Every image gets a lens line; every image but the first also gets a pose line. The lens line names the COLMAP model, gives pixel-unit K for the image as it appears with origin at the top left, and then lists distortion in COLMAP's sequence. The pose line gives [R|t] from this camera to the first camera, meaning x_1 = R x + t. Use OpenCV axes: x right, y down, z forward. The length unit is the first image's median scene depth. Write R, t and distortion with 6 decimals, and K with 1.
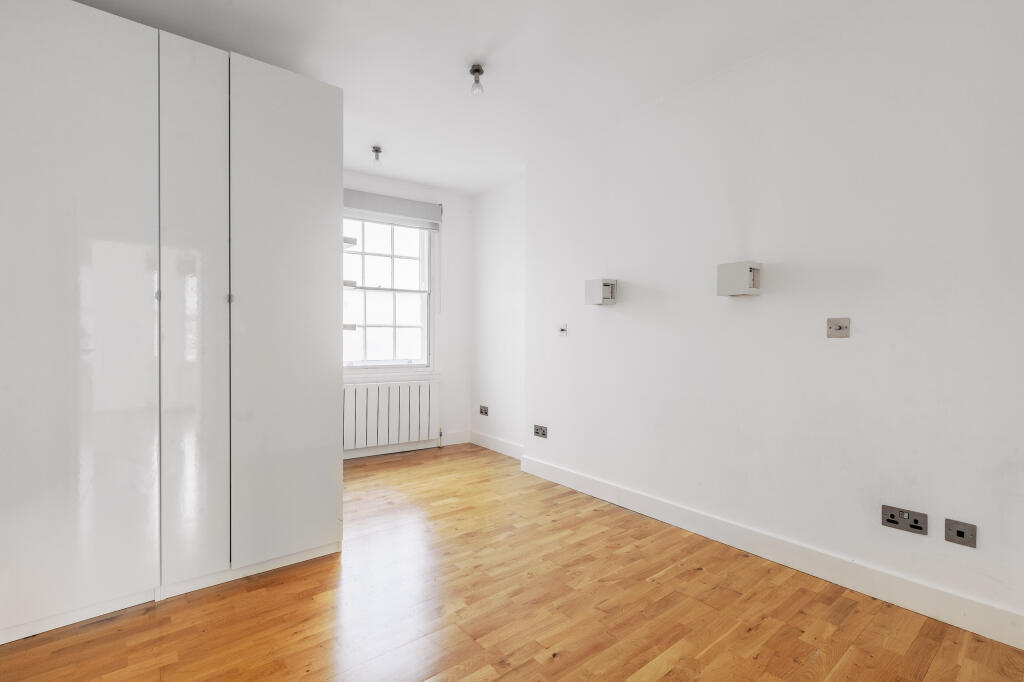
lens RADIAL K [[457.7, 0, 515.7], [0, 457.7, 337.6], [0, 0, 1]] dist [-0.001790, -0.000414]
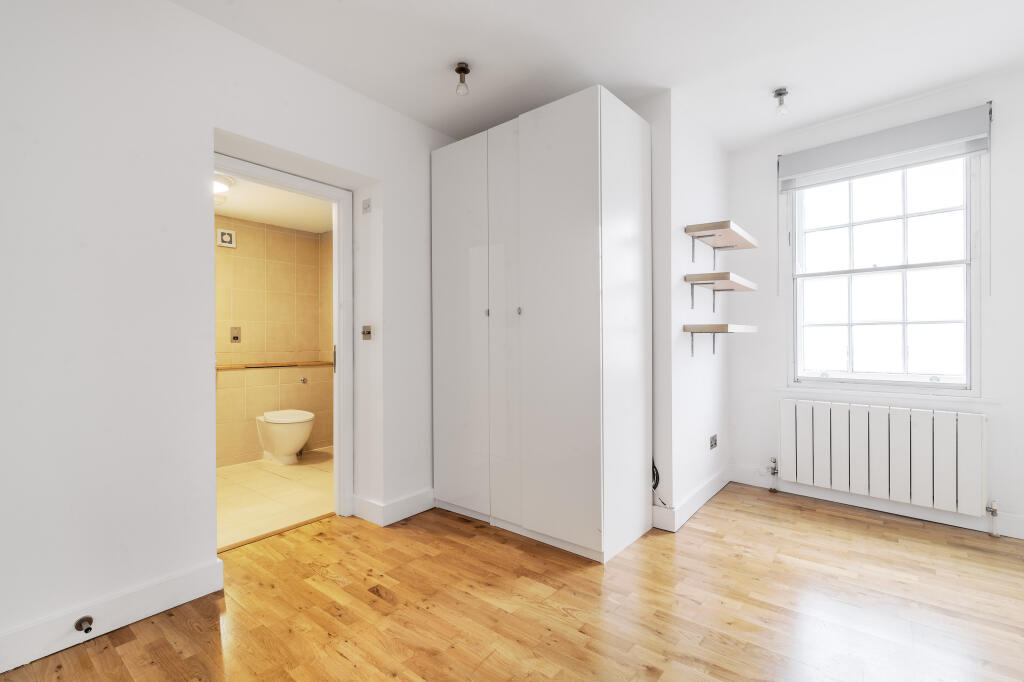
lens RADIAL K [[466.4, 0, 505.1], [0, 466.4, 338.7], [0, 0, 1]] dist [0.001608, -0.000011]
pose [[0.211632, -0.003740, -0.977342, 0.274050], [0.006149, 0.999978, -0.002495, -0.002880], [0.977330, -0.005482, 0.211650, 0.302331]]
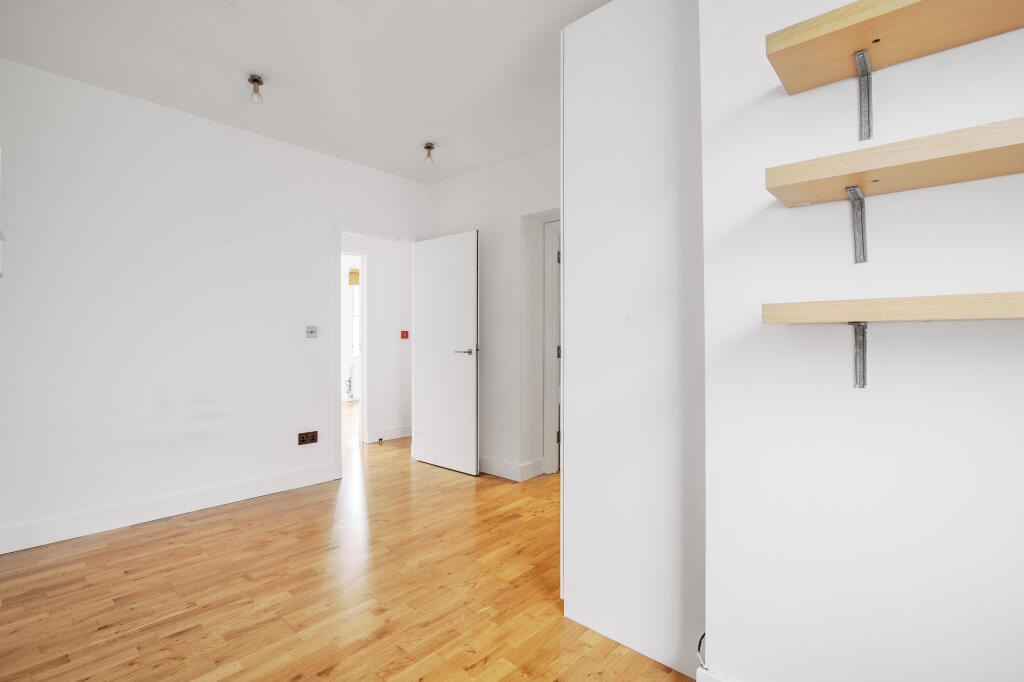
lens RADIAL K [[466.4, 0, 505.1], [0, 466.4, 338.7], [0, 0, 1]] dist [0.001608, -0.000011]
pose [[-0.986710, 0.000602, -0.162493, -0.075814], [0.001591, 0.999981, -0.005954, -0.000088], [0.162486, -0.006133, -0.986692, 0.900451]]
